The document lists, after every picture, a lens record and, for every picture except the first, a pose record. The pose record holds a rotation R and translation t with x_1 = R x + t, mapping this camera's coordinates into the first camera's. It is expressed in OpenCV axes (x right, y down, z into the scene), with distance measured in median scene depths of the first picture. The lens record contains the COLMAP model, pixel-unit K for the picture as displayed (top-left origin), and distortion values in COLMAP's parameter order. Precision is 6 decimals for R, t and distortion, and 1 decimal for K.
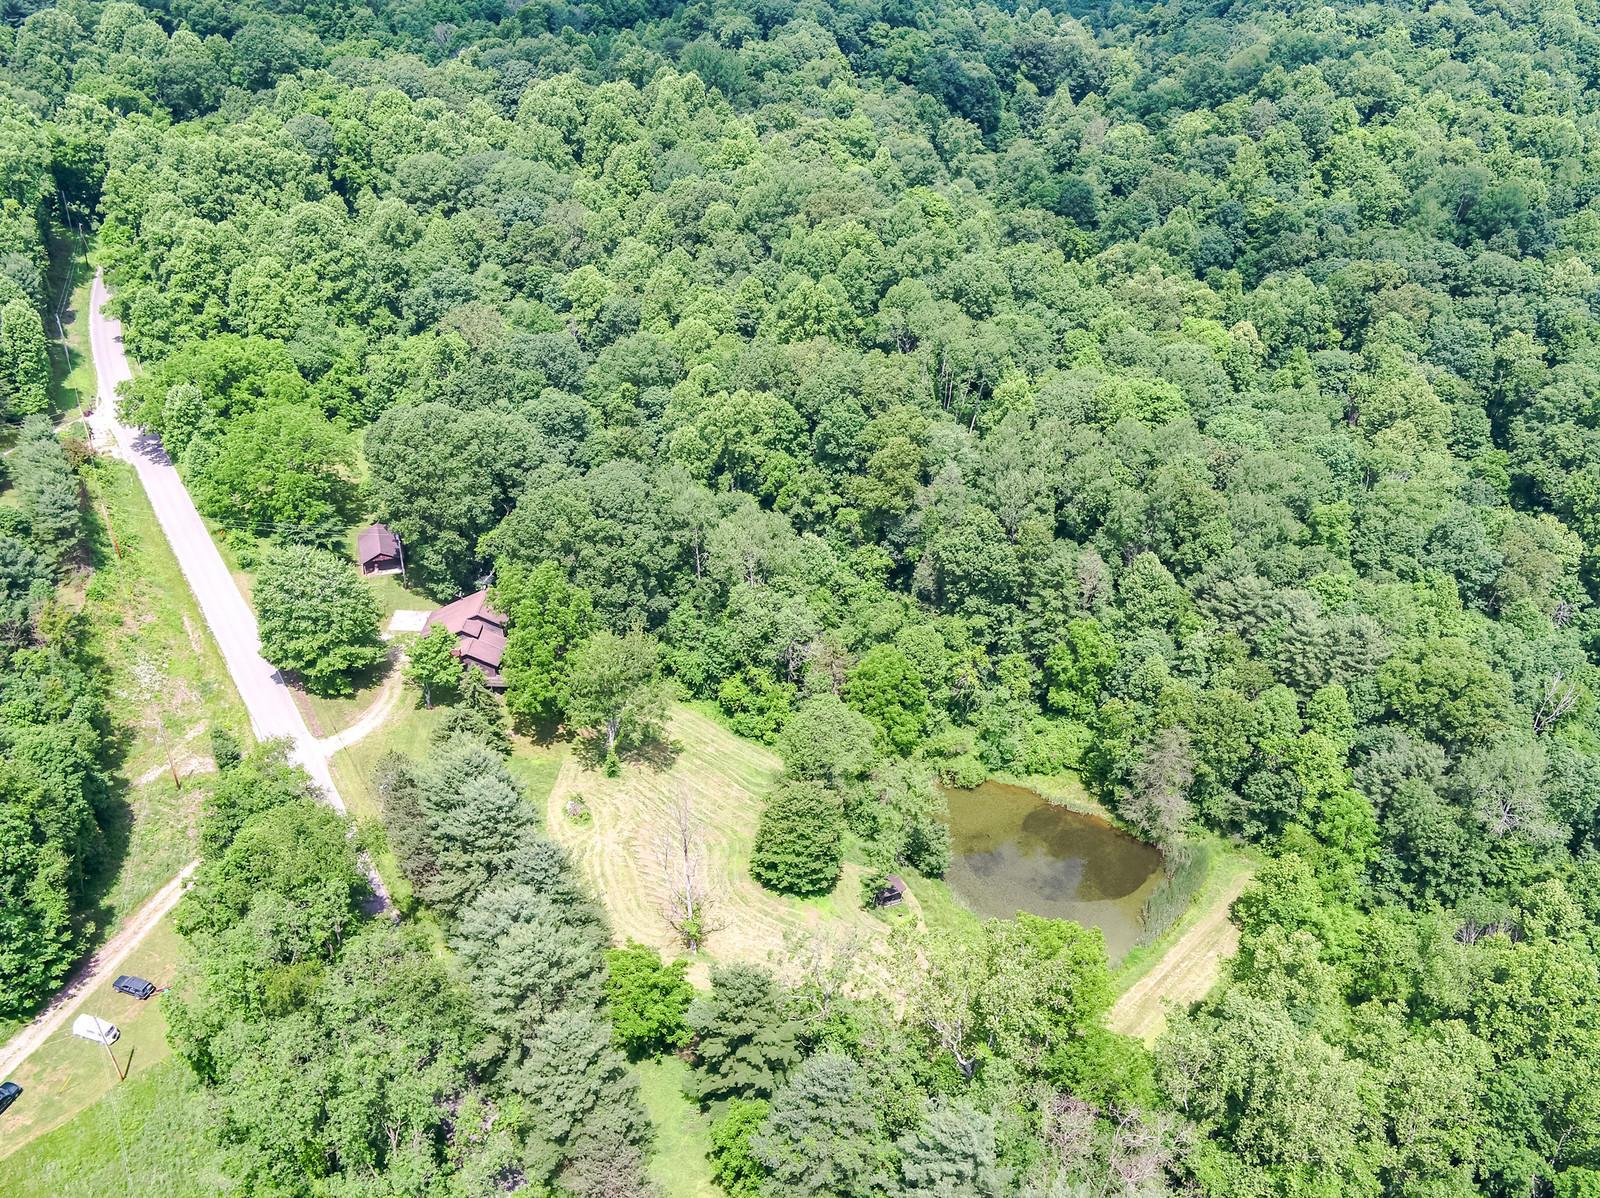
lens RADIAL K [[1372.2, 0, 803.2], [0, 1372.2, 591.5], [0, 0, 1]] dist [-0.003878, 0.002000]
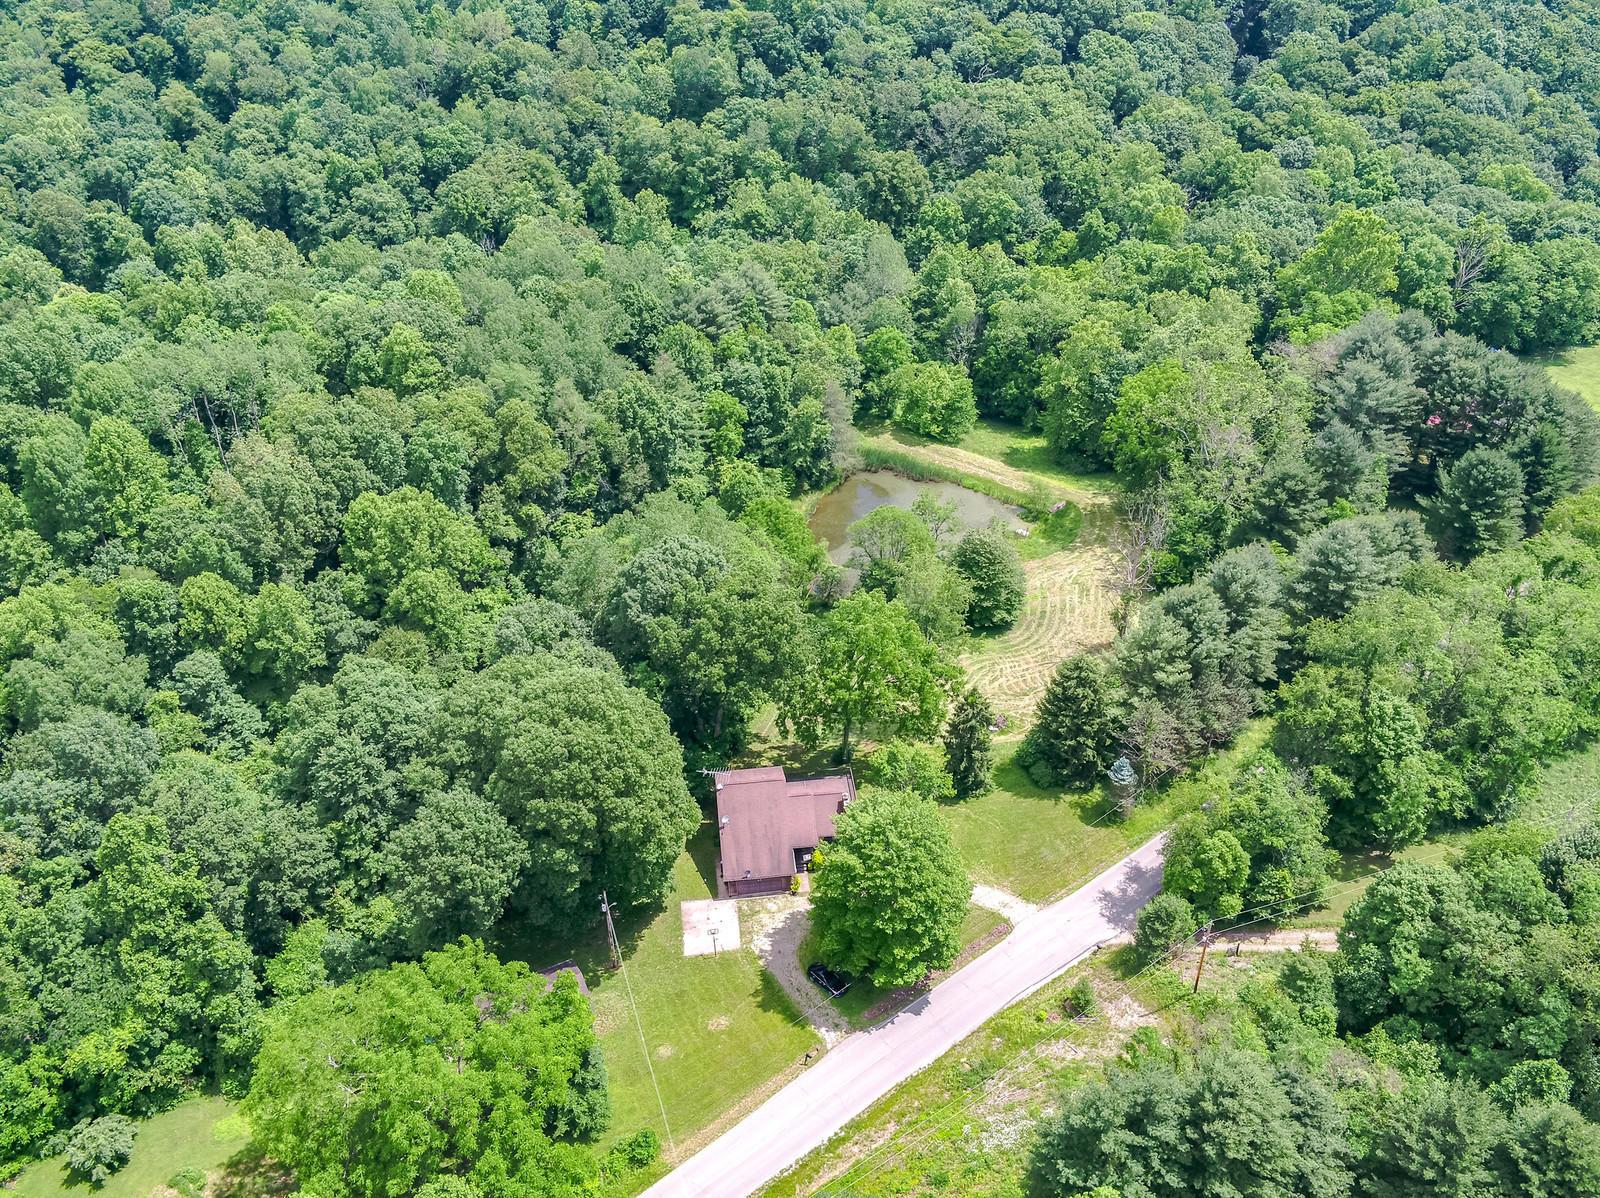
lens RADIAL K [[1372.2, 0, 803.2], [0, 1372.2, 591.5], [0, 0, 1]] dist [-0.003878, 0.002000]
pose [[-0.150686, -0.587692, 0.794929, -0.716755], [0.519831, 0.636861, 0.569371, -0.434639], [-0.840874, 0.499025, 0.209535, 0.730178]]
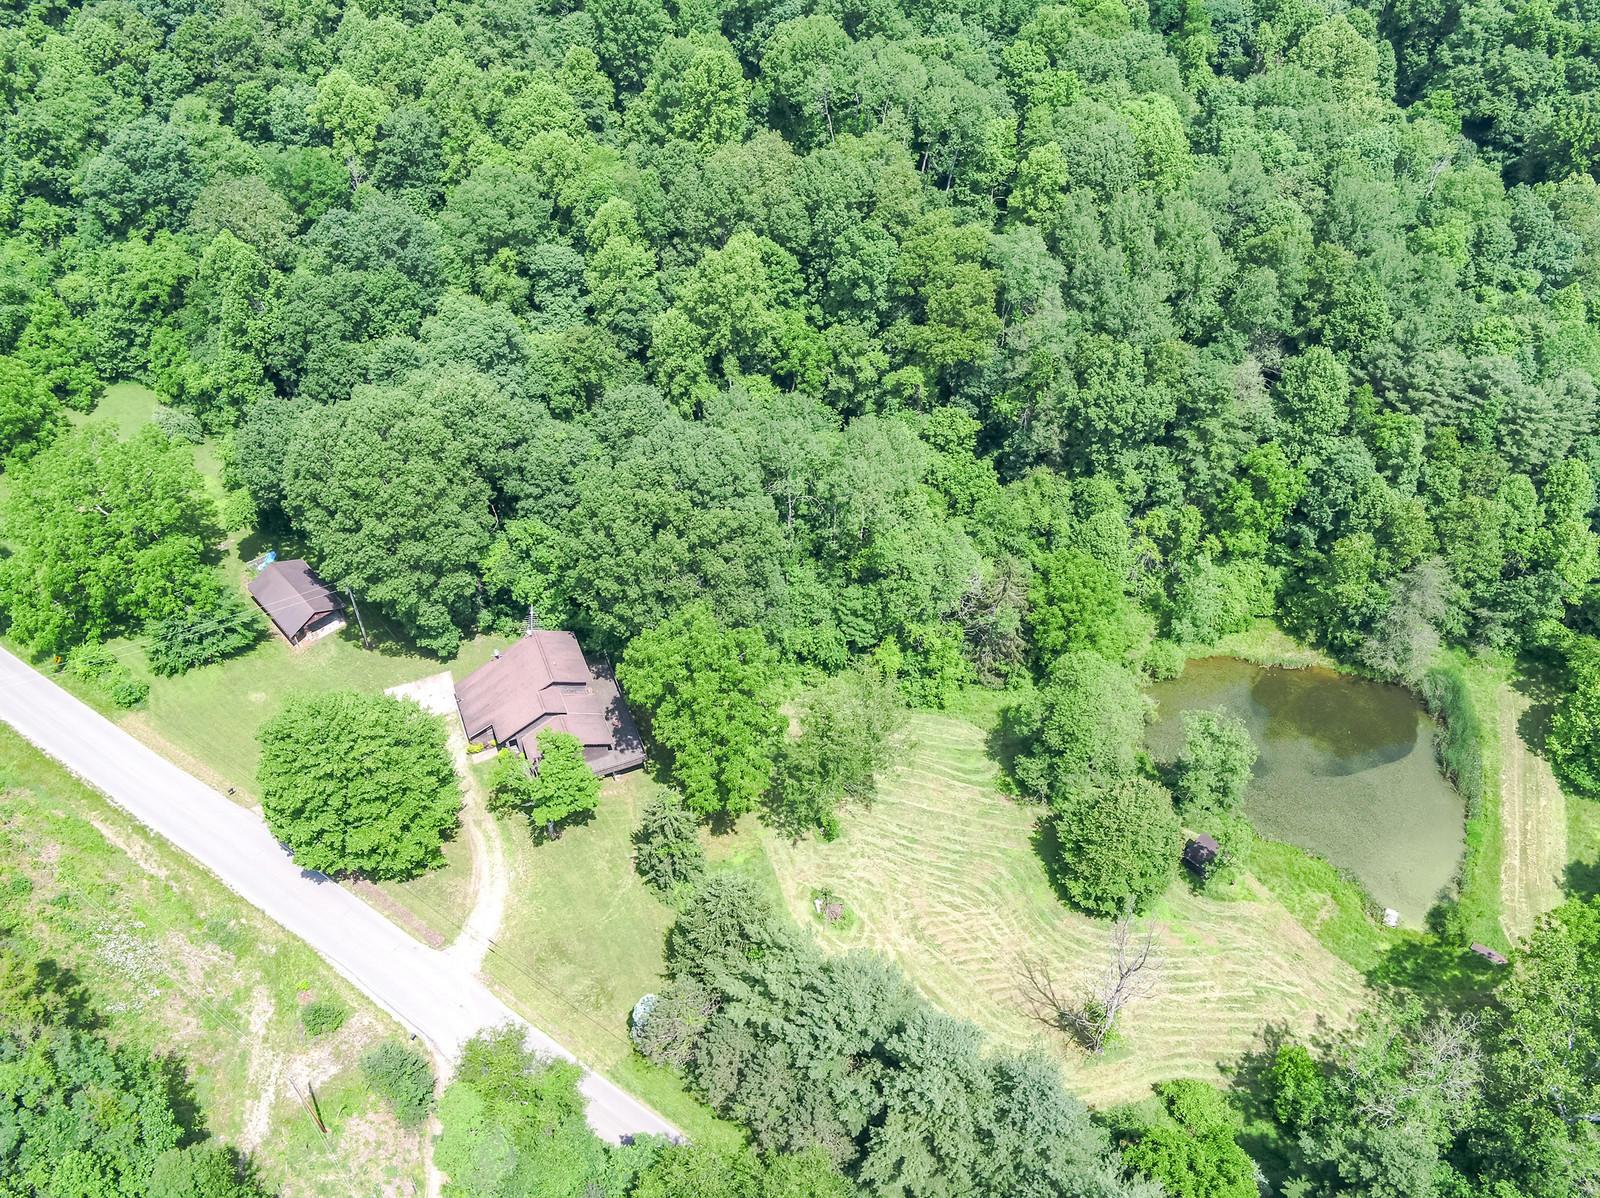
lens RADIAL K [[1372.2, 0, 803.2], [0, 1372.2, 591.5], [0, 0, 1]] dist [-0.003878, 0.002000]
pose [[0.910055, -0.306436, 0.279098, -0.281704], [0.222617, 0.929359, 0.294506, -0.189525], [-0.349630, -0.205885, 0.913986, 0.302398]]
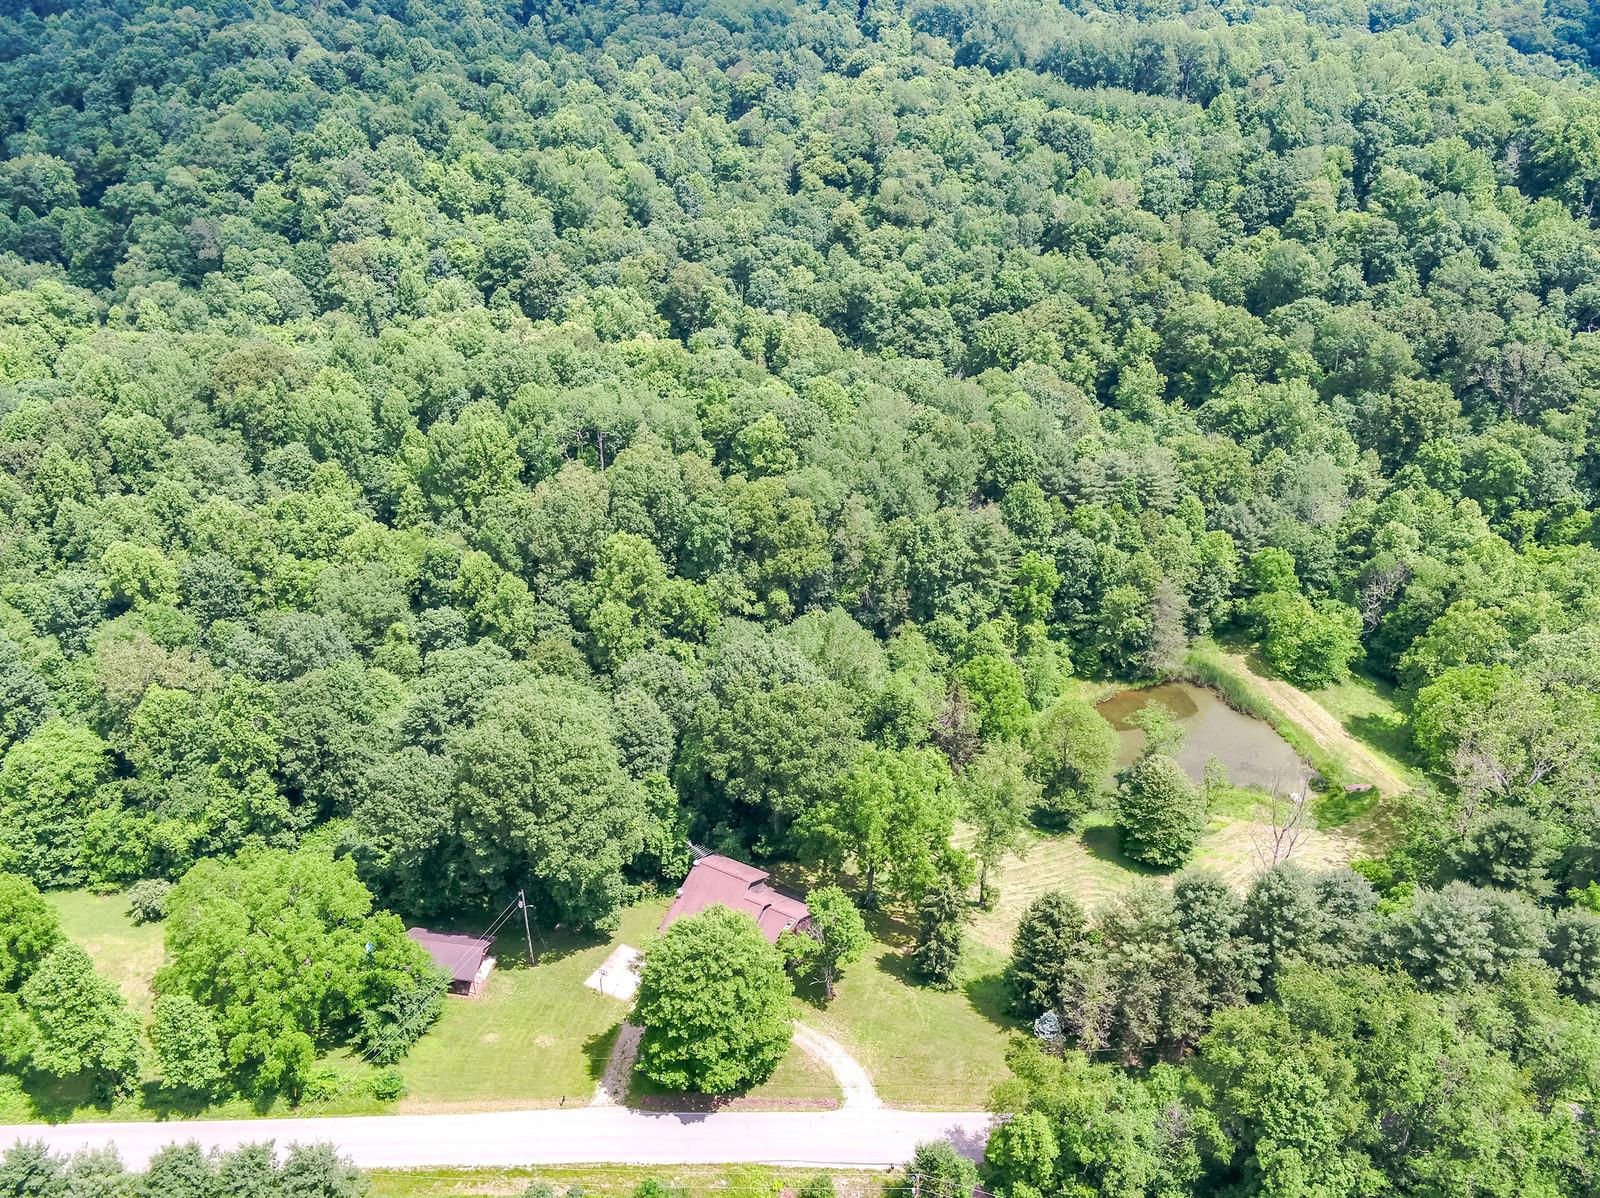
lens RADIAL K [[1372.2, 0, 803.2], [0, 1372.2, 591.5], [0, 0, 1]] dist [-0.003878, 0.002000]
pose [[0.474780, -0.450856, 0.755853, -0.691401], [0.474530, 0.854431, 0.211586, -0.259422], [-0.741219, 0.258218, 0.619611, 0.414969]]
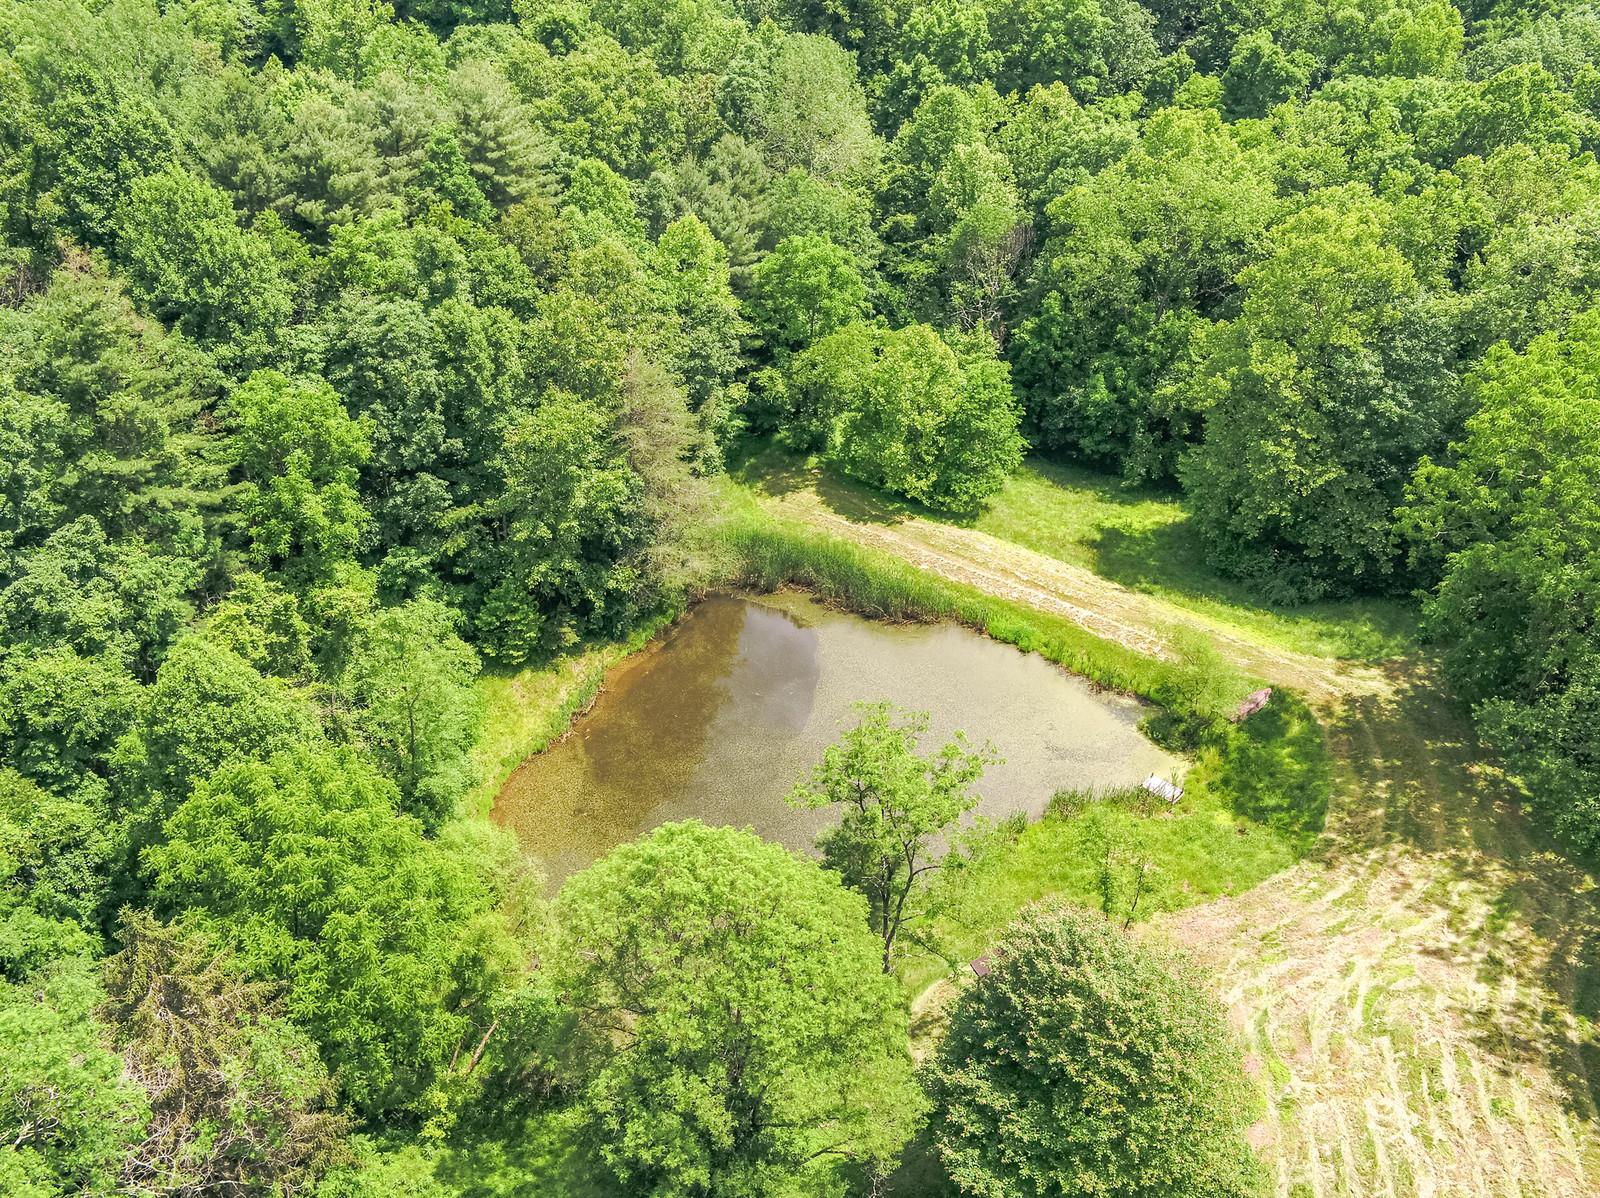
lens RADIAL K [[1372.2, 0, 803.2], [0, 1372.2, 591.5], [0, 0, 1]] dist [-0.003878, 0.002000]
pose [[-0.142557, -0.578151, 0.803380, -0.131809], [0.509799, 0.652837, 0.560275, -0.068187], [-0.848400, 0.489434, 0.201674, 0.767920]]
